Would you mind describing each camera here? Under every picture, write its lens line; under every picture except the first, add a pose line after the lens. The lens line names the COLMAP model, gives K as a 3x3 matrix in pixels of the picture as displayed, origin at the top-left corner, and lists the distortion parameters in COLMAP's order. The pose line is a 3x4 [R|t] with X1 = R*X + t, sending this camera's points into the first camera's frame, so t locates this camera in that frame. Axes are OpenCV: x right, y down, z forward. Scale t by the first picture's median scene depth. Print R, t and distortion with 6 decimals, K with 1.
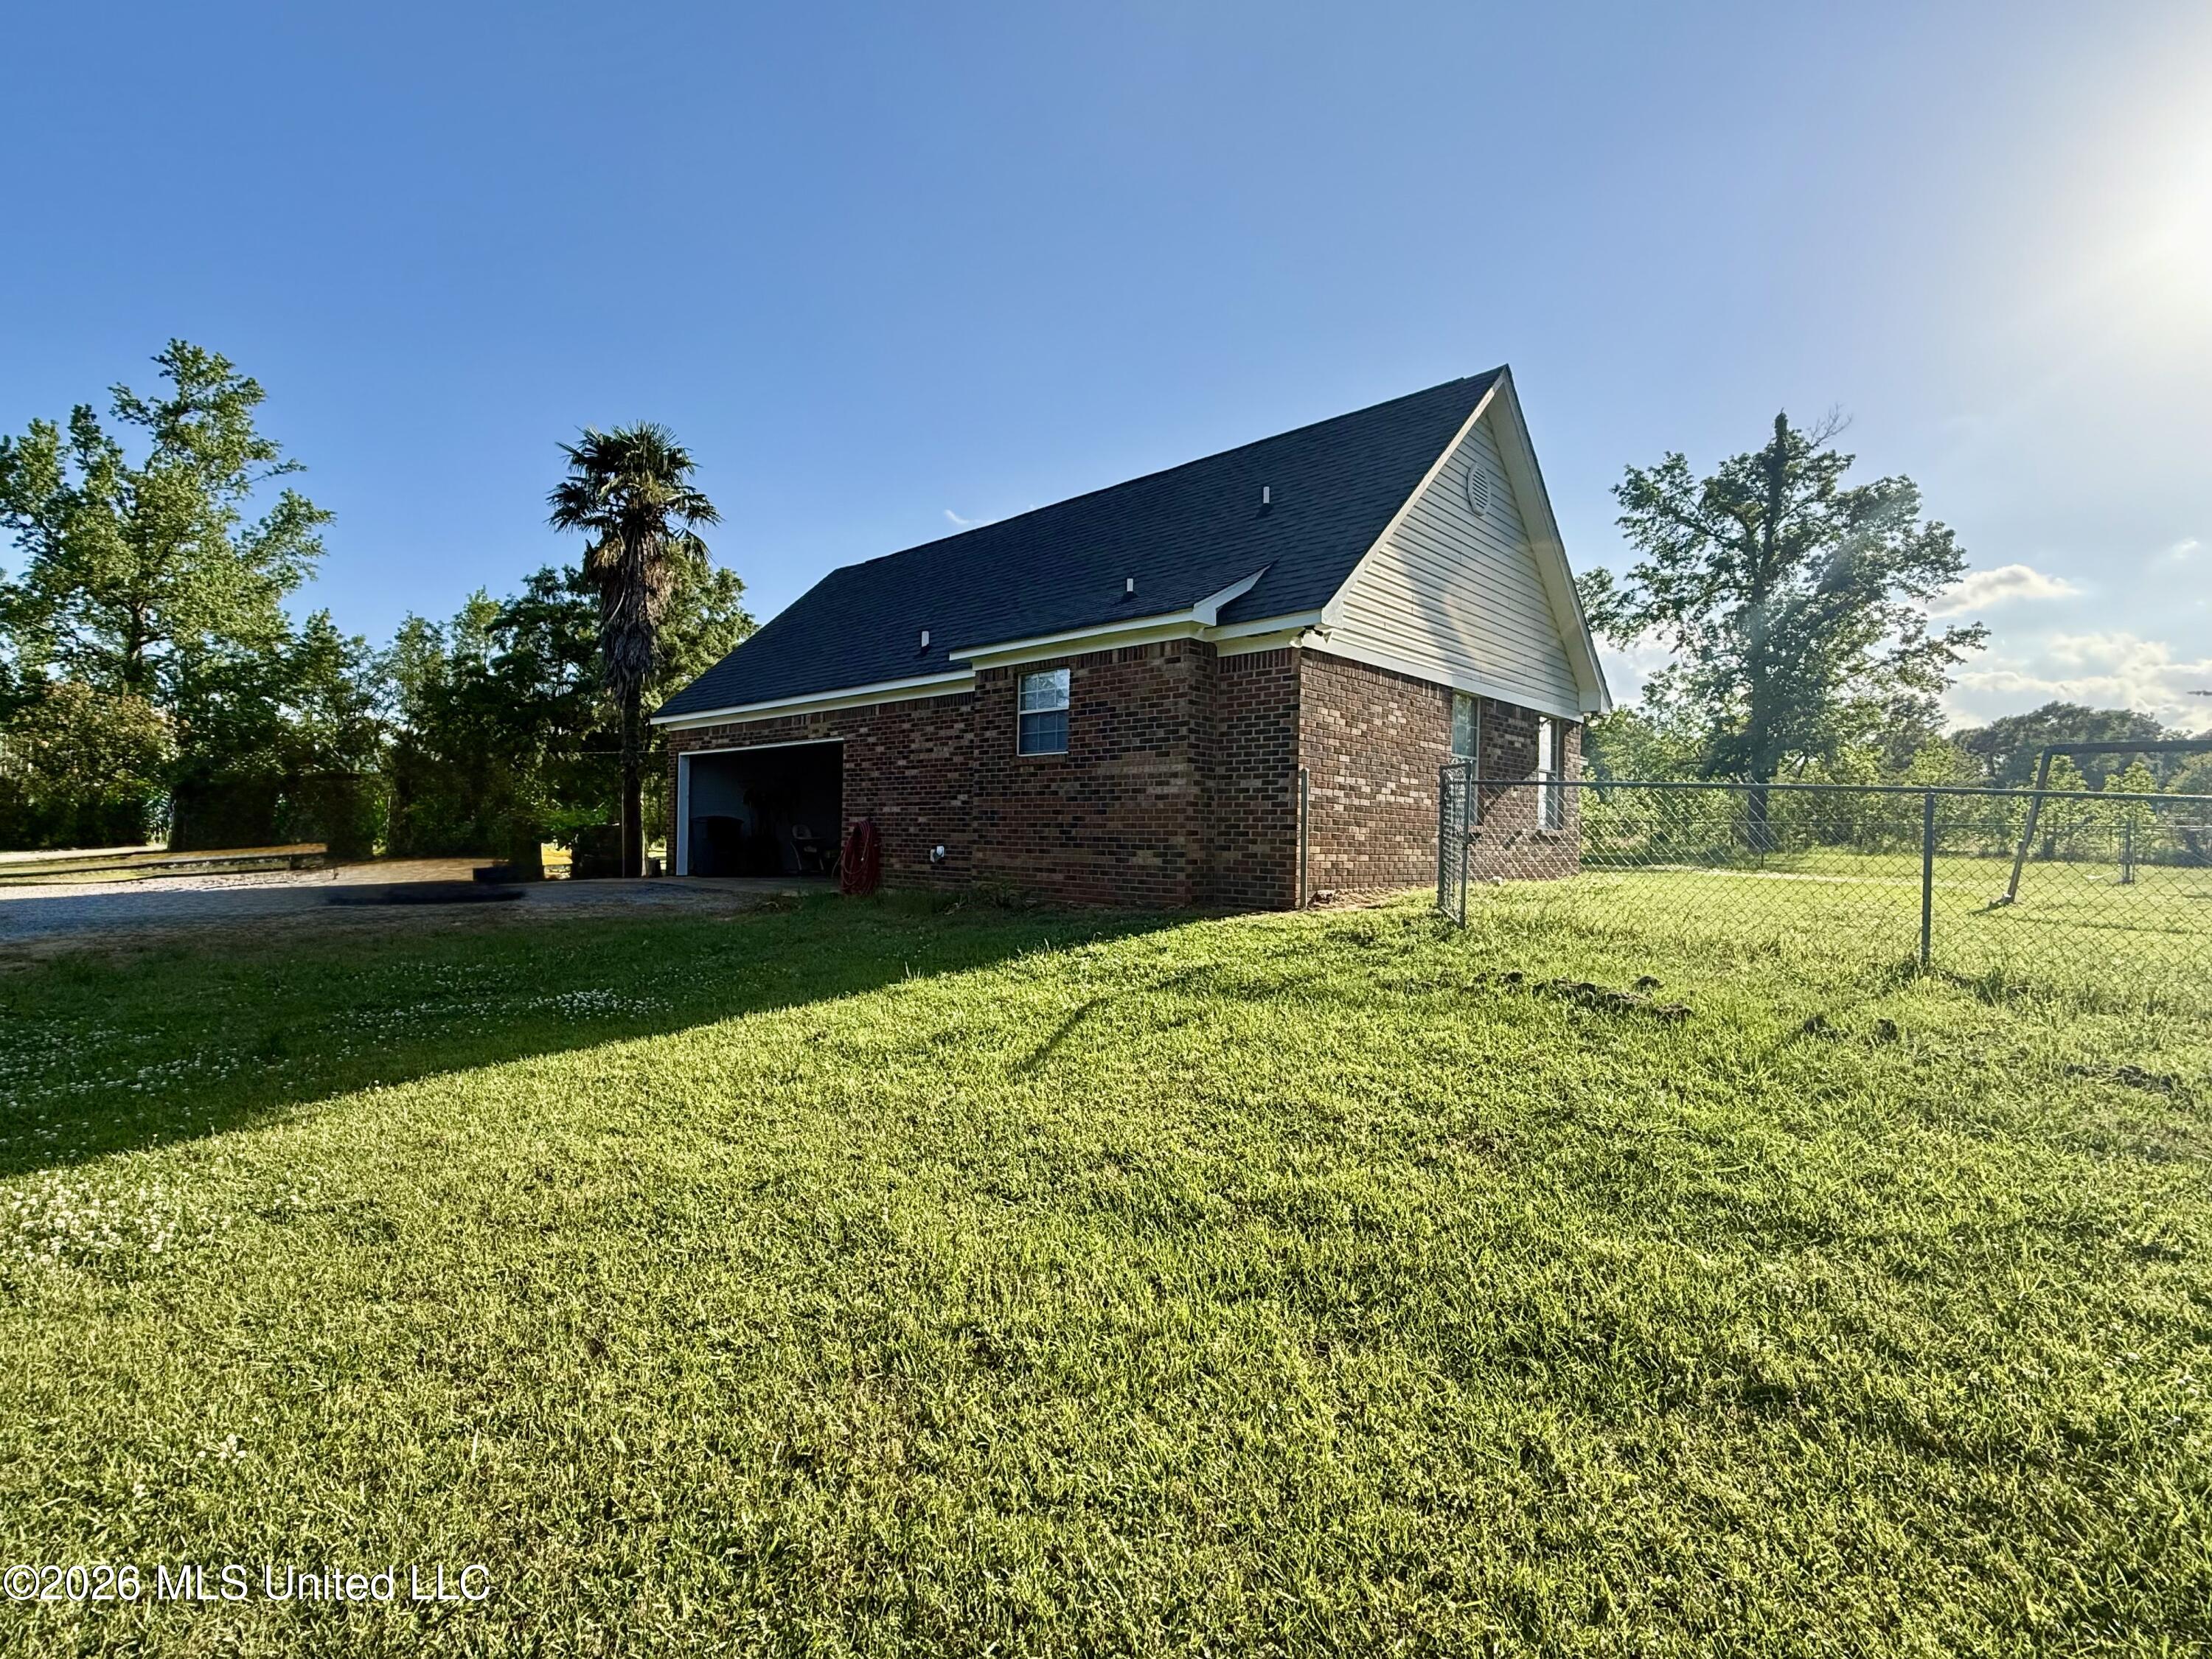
lens RADIAL K [[1024.5, 0, 1106.0], [0, 1024.5, 829.5], [0, 0, 1]] dist [0.002149, 0.000457]
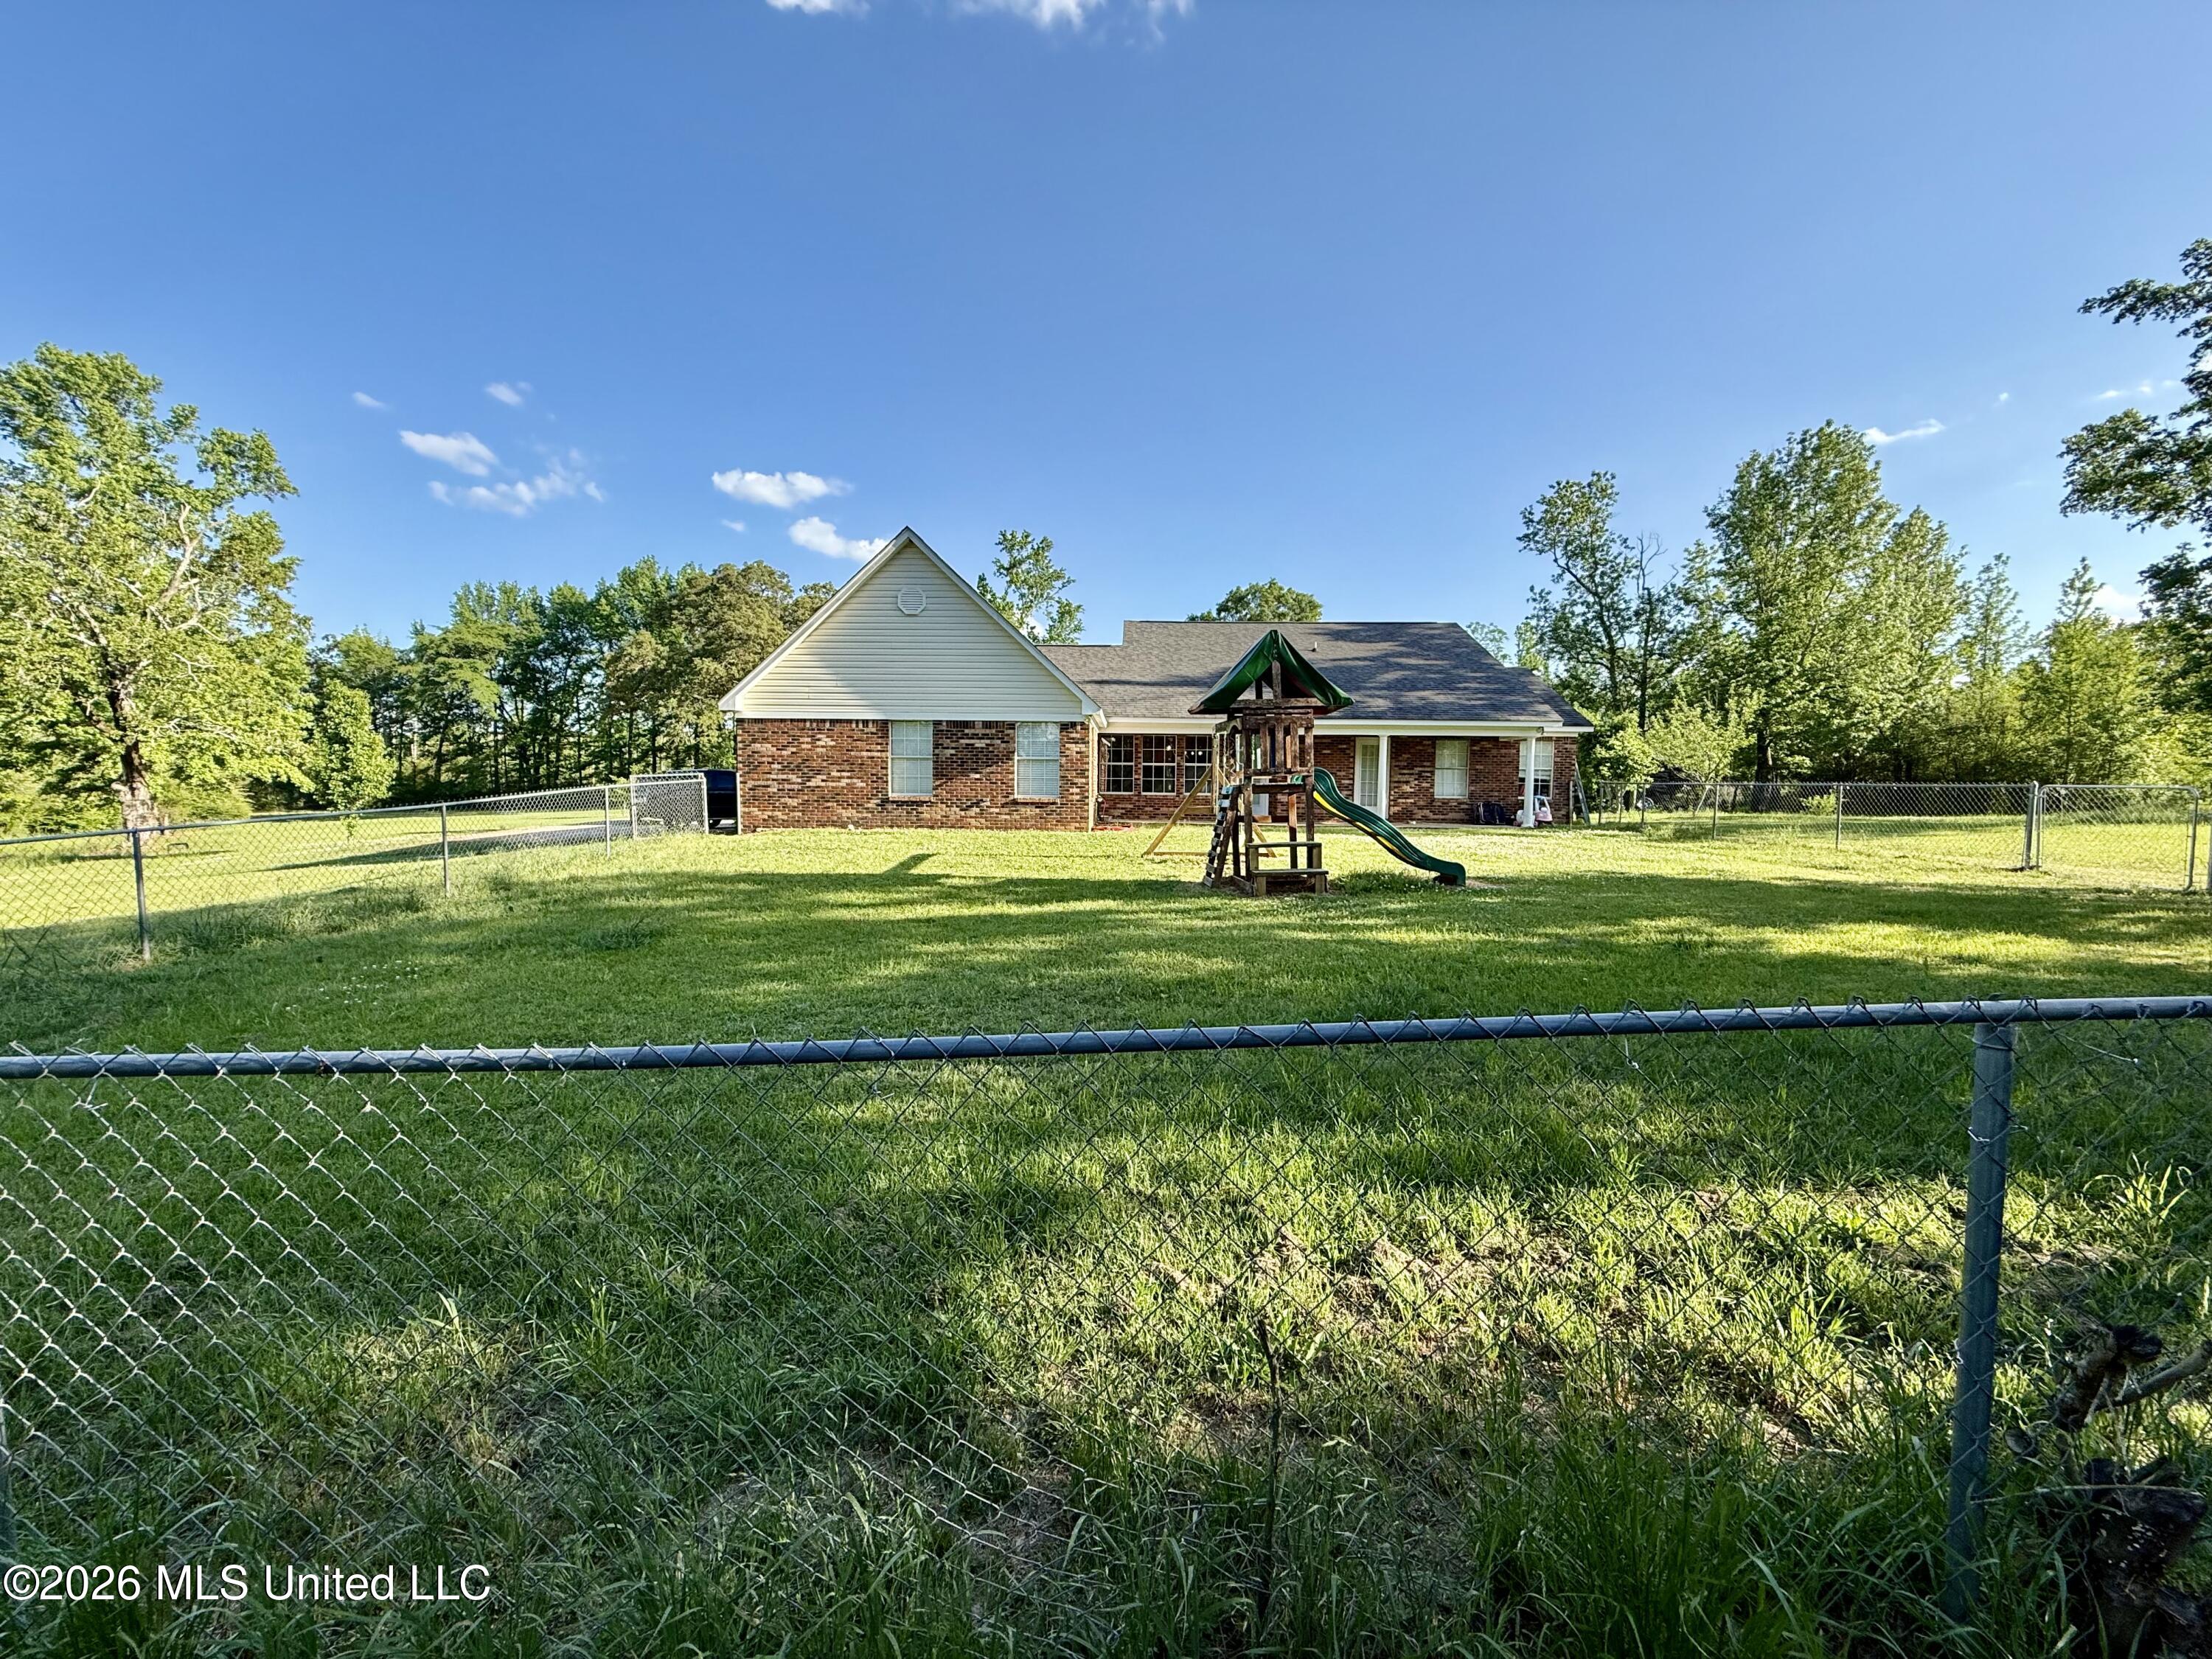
lens RADIAL K [[880.6, 0, 1101.4], [0, 880.6, 831.4], [0, 0, 1]] dist [0.002387, -0.000149]
pose [[0.654468, 0.030081, -0.755491, 1.988069], [0.006977, 0.998925, 0.045817, -0.013601], [0.756057, -0.035257, 0.653555, 0.309569]]
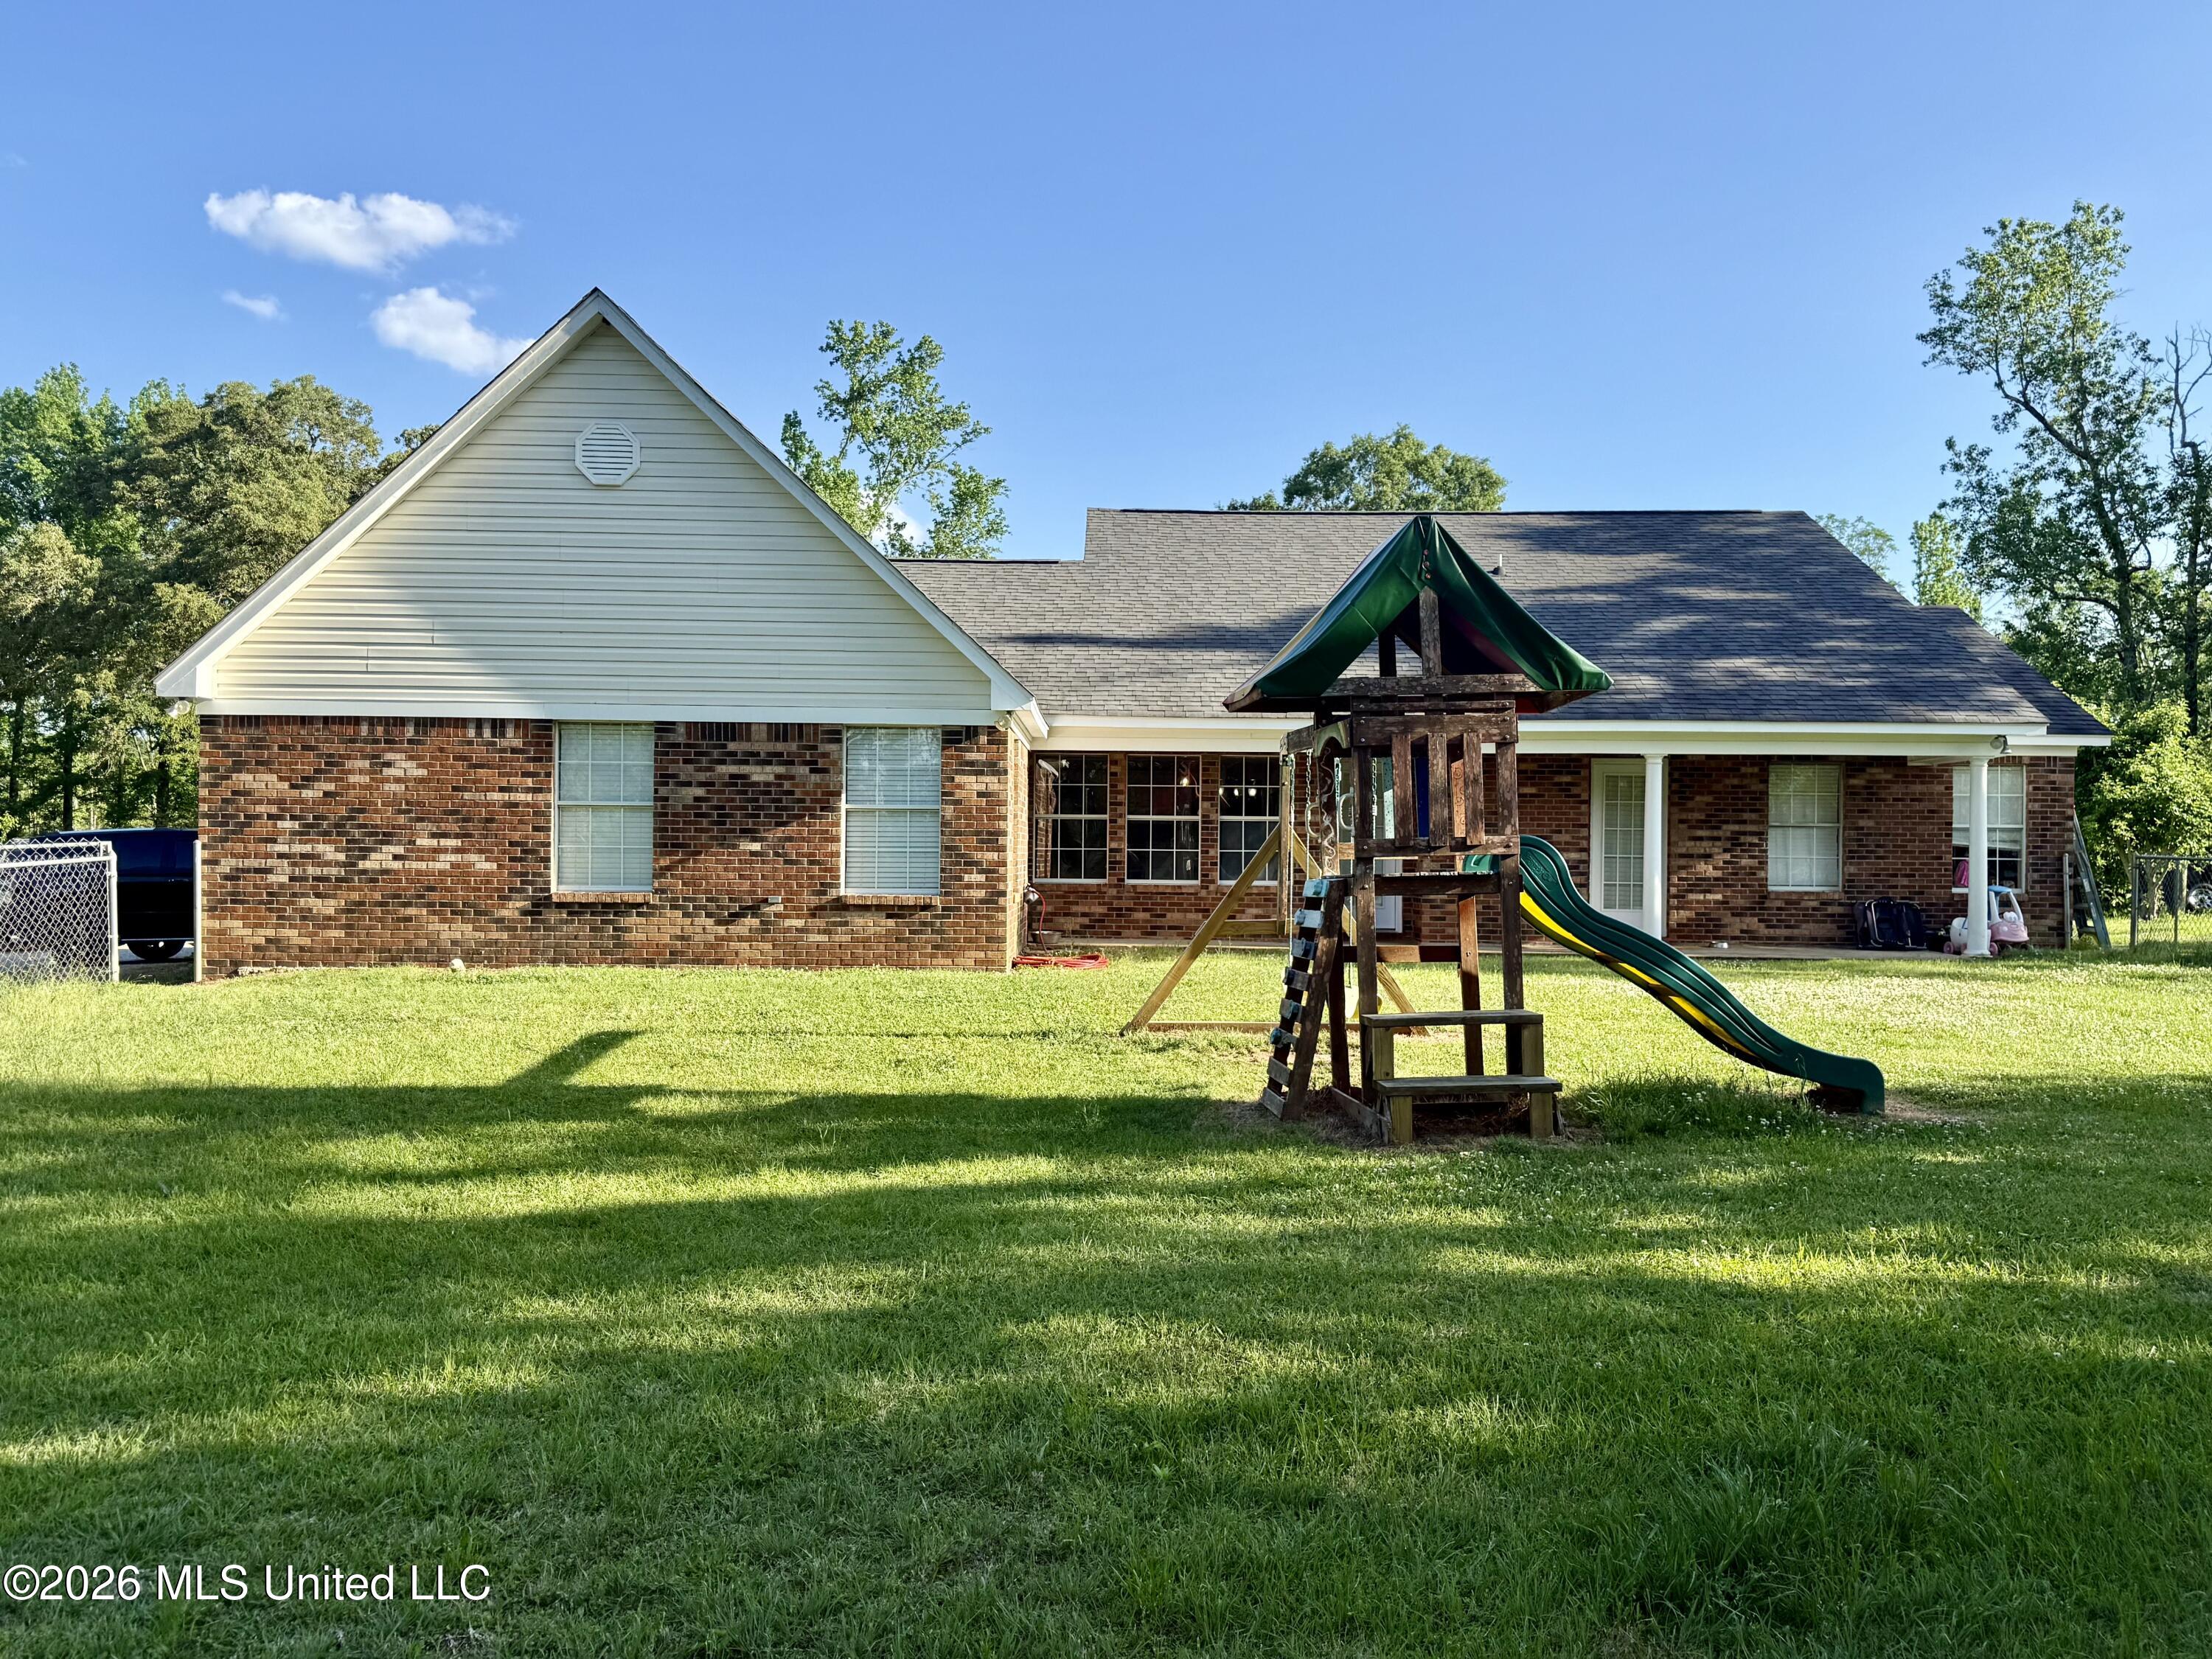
lens RADIAL K [[1844.4, 0, 1108.5], [0, 1844.4, 829.7], [0, 0, 1]] dist [0.157413, -0.267401]
pose [[0.679287, -0.020594, -0.733583, 1.920204], [0.008518, 0.999760, -0.020179, -0.023718], [0.733823, 0.007459, 0.679300, 0.383688]]
